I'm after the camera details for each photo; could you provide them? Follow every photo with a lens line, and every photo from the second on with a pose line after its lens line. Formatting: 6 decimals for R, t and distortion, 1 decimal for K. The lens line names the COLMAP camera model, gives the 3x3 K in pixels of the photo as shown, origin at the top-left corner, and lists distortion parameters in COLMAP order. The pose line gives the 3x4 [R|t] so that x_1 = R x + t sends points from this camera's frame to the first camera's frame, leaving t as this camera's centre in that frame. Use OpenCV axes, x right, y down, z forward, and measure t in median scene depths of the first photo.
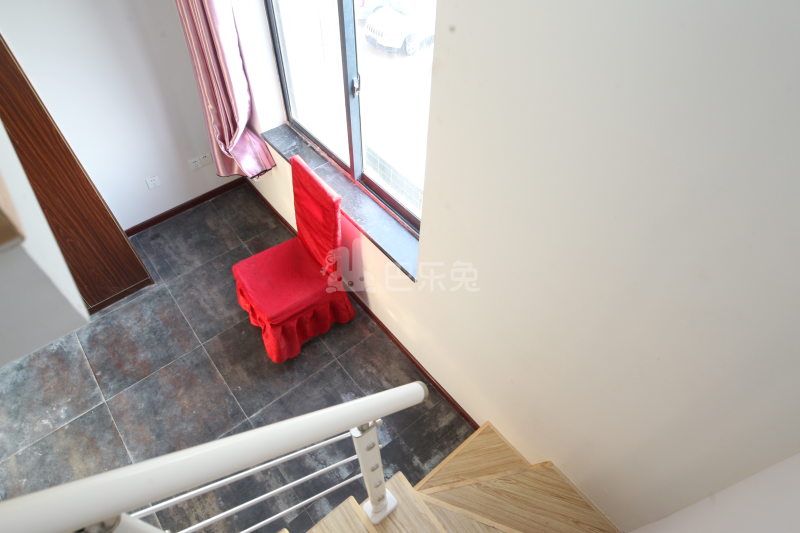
lens RADIAL K [[469.5, 0, 398.8], [0, 469.5, 267.7], [0, 0, 1]] dist [-0.036047, 0.004215]
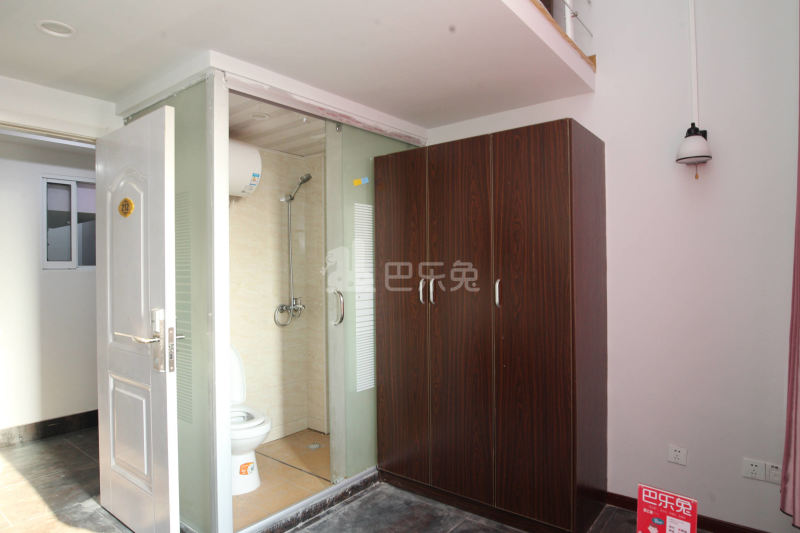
lens RADIAL K [[469.5, 0, 377.8], [0, 469.5, 241.1], [0, 0, 1]] dist [-0.036047, 0.004215]
pose [[0.204008, -0.006491, -0.978948, 0.085124], [-0.753667, 0.637160, -0.161285, 0.078779], [0.624793, 0.770704, 0.125094, 0.440992]]
